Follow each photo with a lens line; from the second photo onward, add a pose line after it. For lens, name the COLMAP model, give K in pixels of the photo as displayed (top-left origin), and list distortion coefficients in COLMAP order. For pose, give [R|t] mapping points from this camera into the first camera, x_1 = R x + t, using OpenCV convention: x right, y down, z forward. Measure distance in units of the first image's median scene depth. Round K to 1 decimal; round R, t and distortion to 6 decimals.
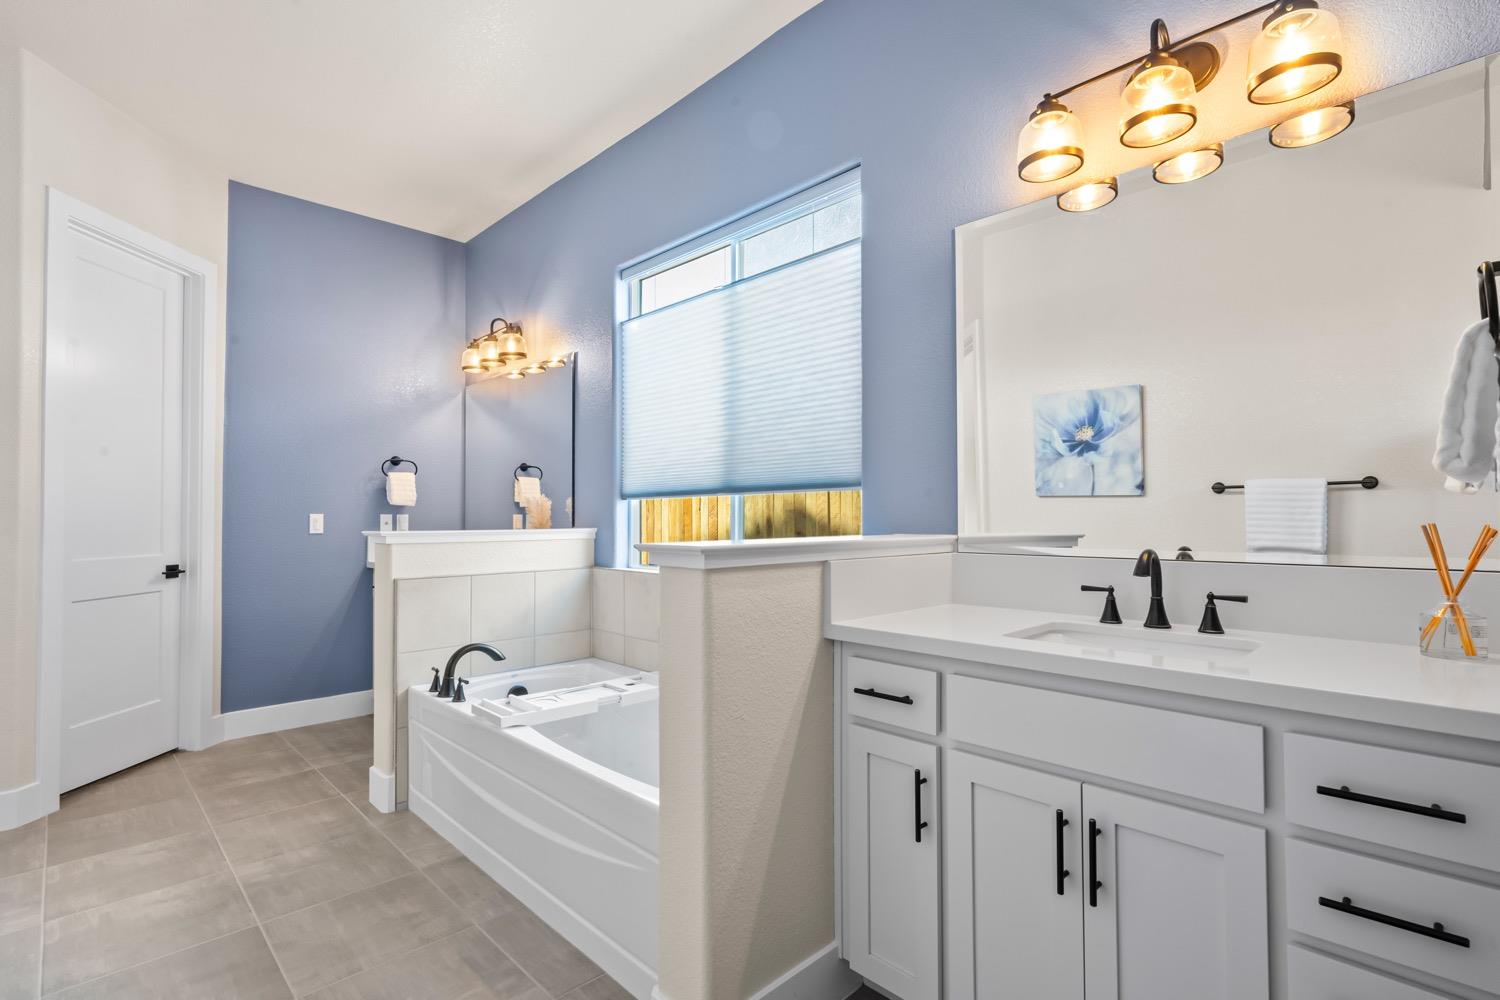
lens RADIAL K [[694.9, 0, 741.4], [0, 694.9, 505.5], [0, 0, 1]] dist [0.000693, 0.000492]
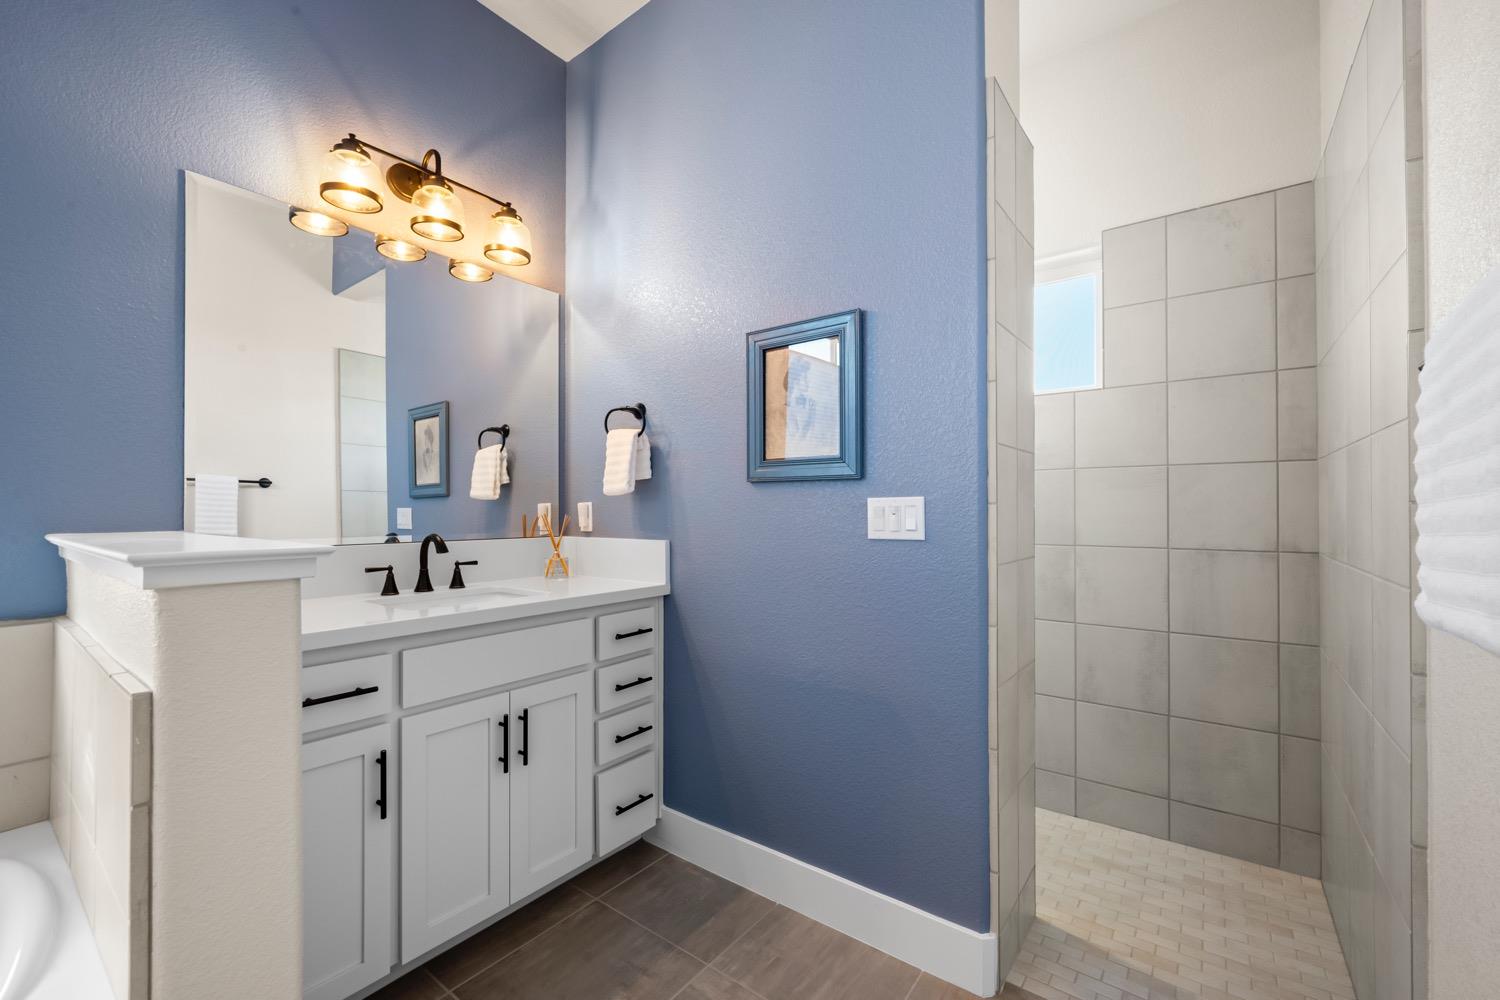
lens RADIAL K [[603.1, 0, 747.8], [0, 603.1, 504.0], [0, 0, 1]] dist [-0.002658, 0.000191]
pose [[-0.142766, 0.009083, 0.989715, -0.688493], [-0.020266, 0.999721, -0.012098, 0.005092], [-0.989549, -0.021785, -0.142542, 0.553728]]
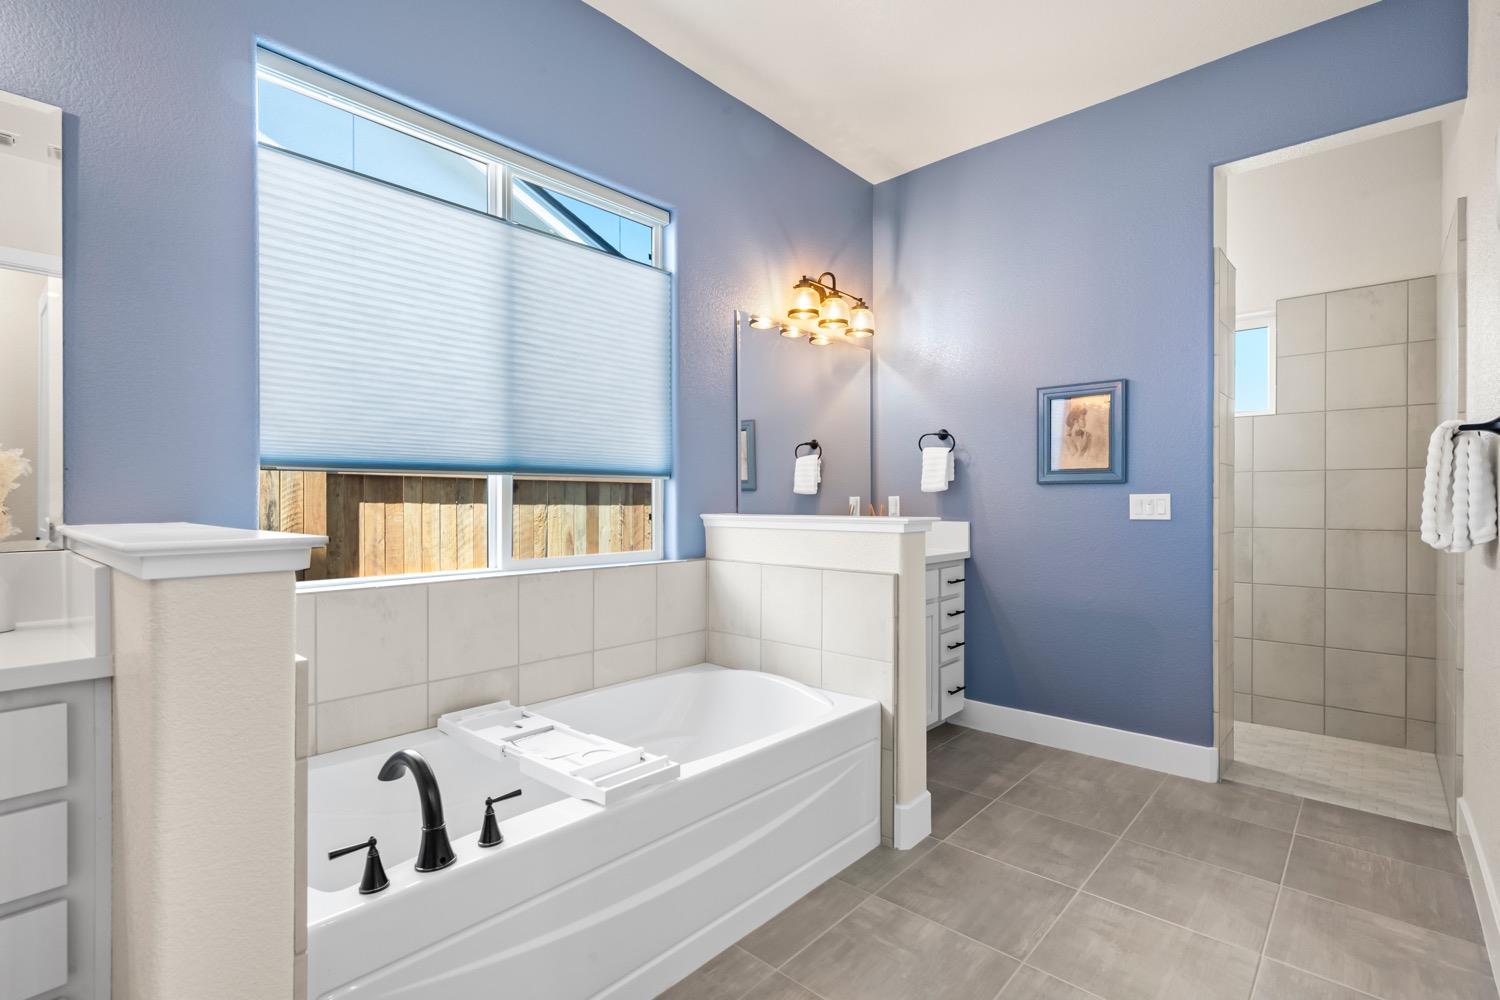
lens RADIAL K [[694.9, 0, 743.0], [0, 694.9, 502.9], [0, 0, 1]] dist [0.000693, 0.000492]
pose [[-0.057825, -0.003480, 0.998321, -1.586259], [-0.020162, 0.999794, 0.002317, 0.019088], [-0.998123, -0.019994, -0.057883, 1.404587]]
